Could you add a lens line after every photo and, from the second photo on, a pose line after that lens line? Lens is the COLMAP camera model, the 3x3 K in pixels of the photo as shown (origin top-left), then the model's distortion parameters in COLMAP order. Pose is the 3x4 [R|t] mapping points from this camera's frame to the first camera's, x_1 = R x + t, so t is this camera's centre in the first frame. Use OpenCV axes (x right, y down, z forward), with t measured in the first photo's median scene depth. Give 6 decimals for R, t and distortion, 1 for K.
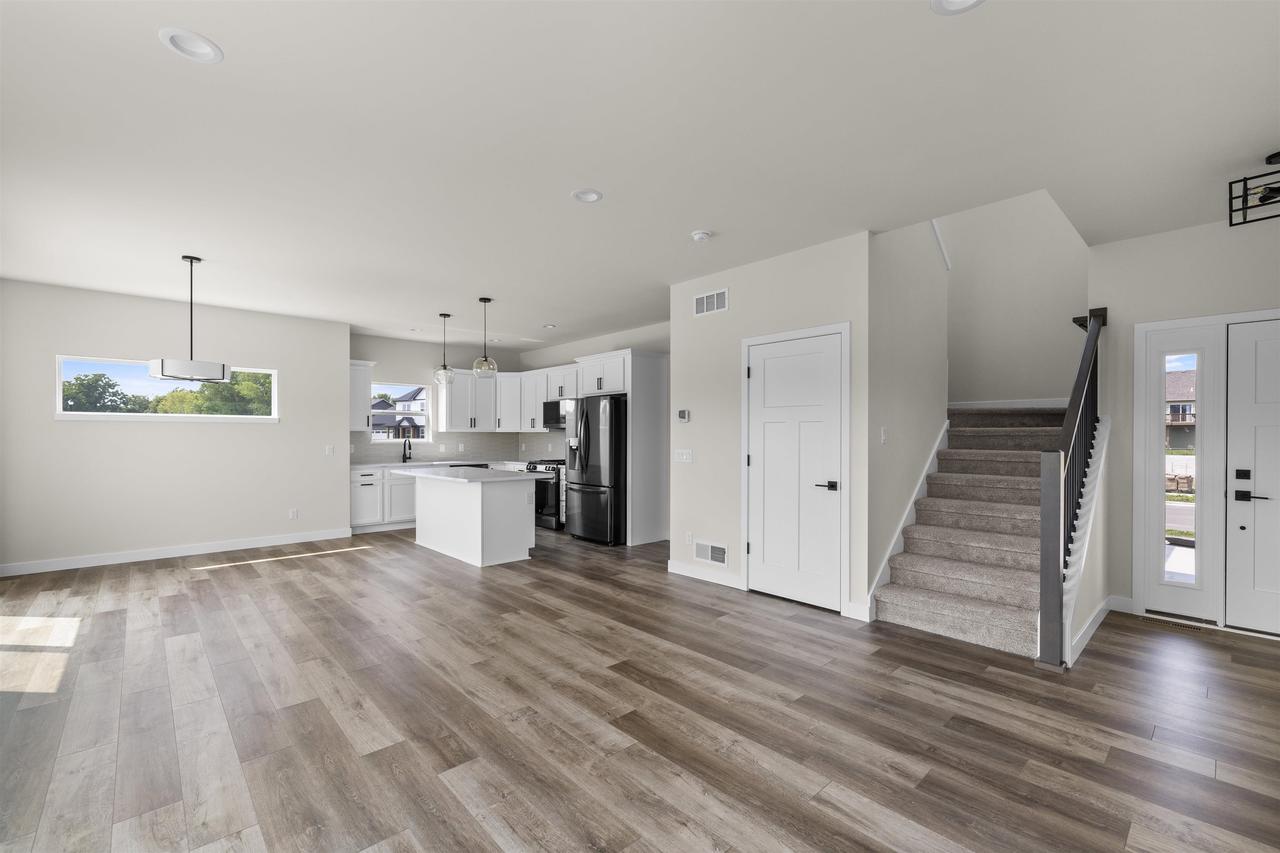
lens RADIAL K [[539.5, 0, 633.0], [0, 539.5, 433.3], [0, 0, 1]] dist [0.001671, 0.000463]
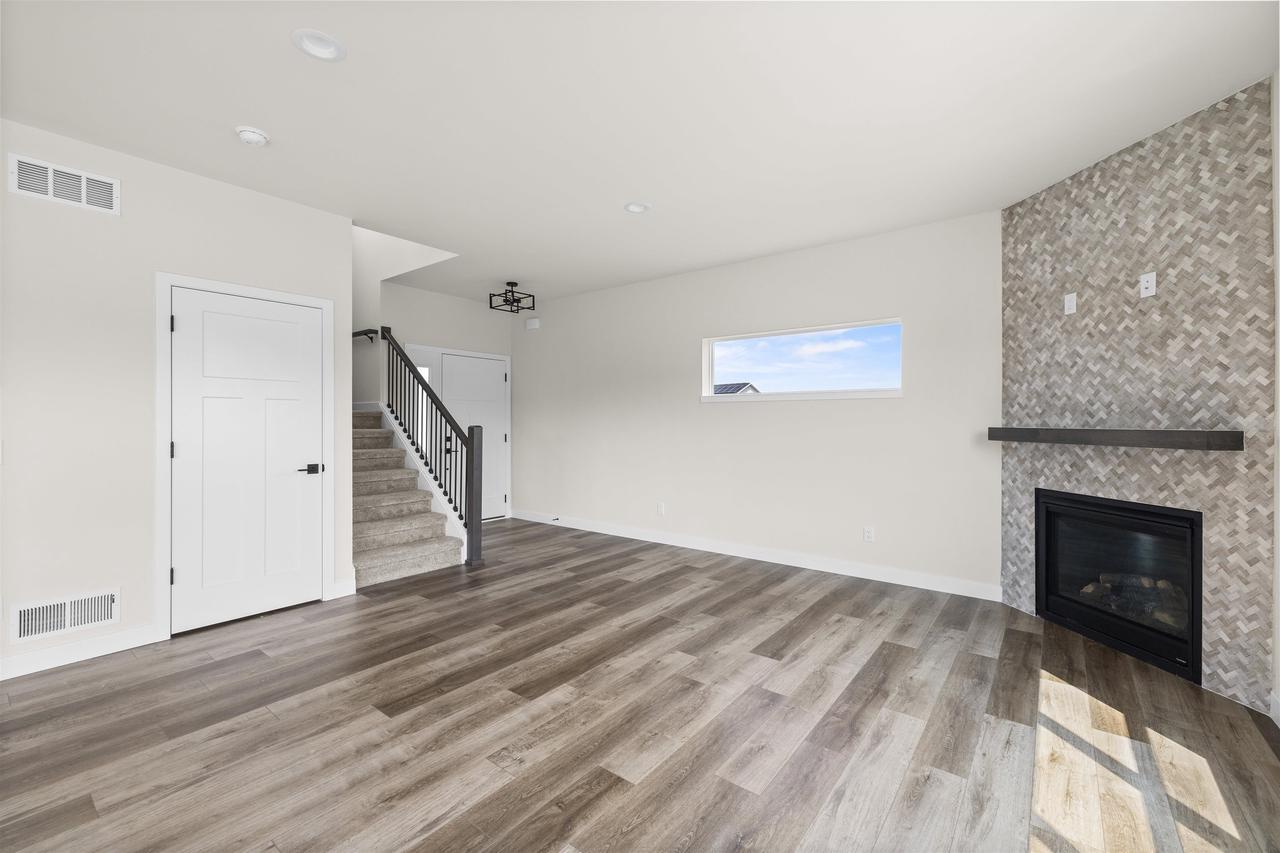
lens RADIAL K [[539.5, 0, 637.4], [0, 539.5, 420.5], [0, 0, 1]] dist [0.001671, 0.000463]
pose [[-0.165013, 0.000191, 0.986291, -0.909859], [-0.006638, 0.999977, -0.001304, 0.013502], [-0.986269, -0.006762, -0.165008, 0.831611]]
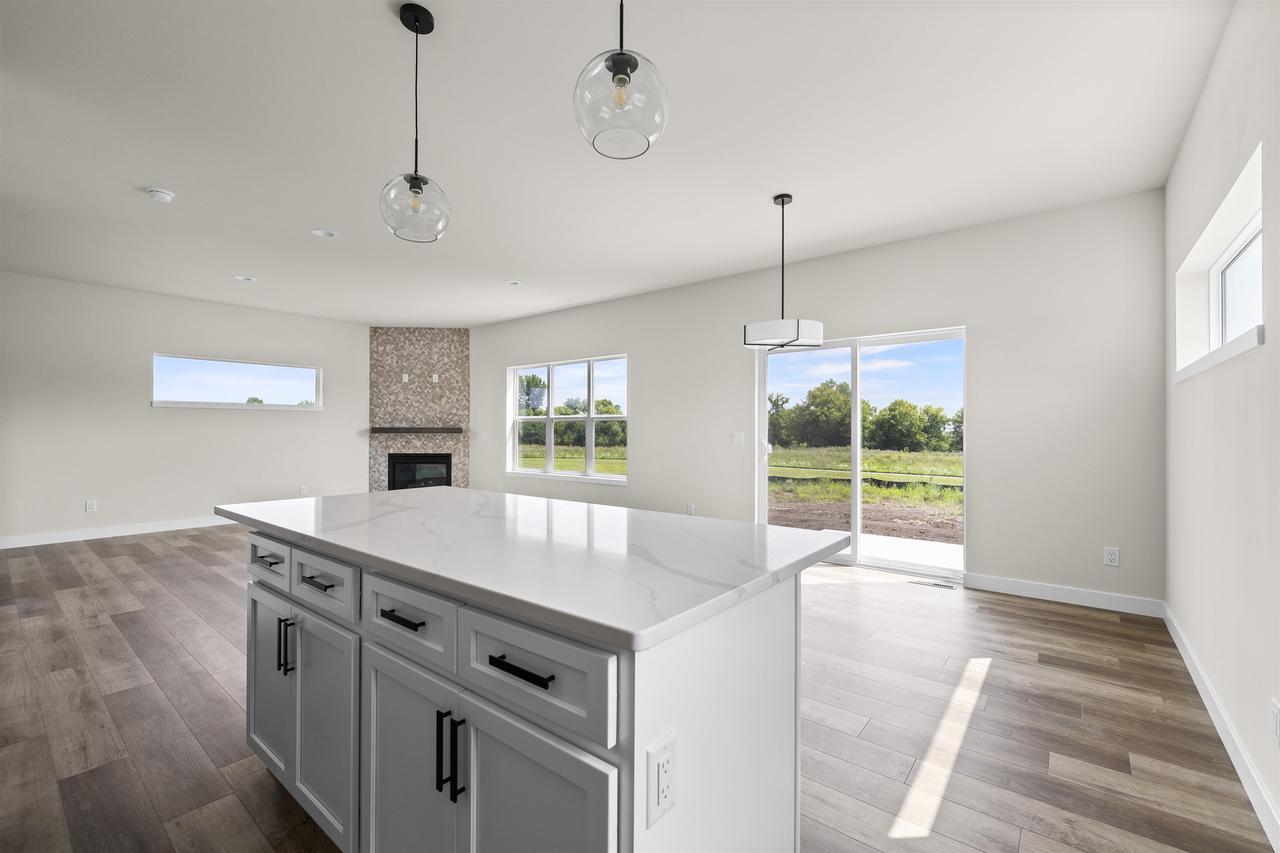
lens RADIAL K [[539.5, 0, 644.9], [0, 539.5, 427.7], [0, 0, 1]] dist [0.001671, 0.000463]
pose [[-0.989086, -0.003578, -0.147293, -0.825157], [-0.002582, 0.999972, -0.006954, 0.029586], [0.147314, -0.006497, -0.989069, 2.030492]]
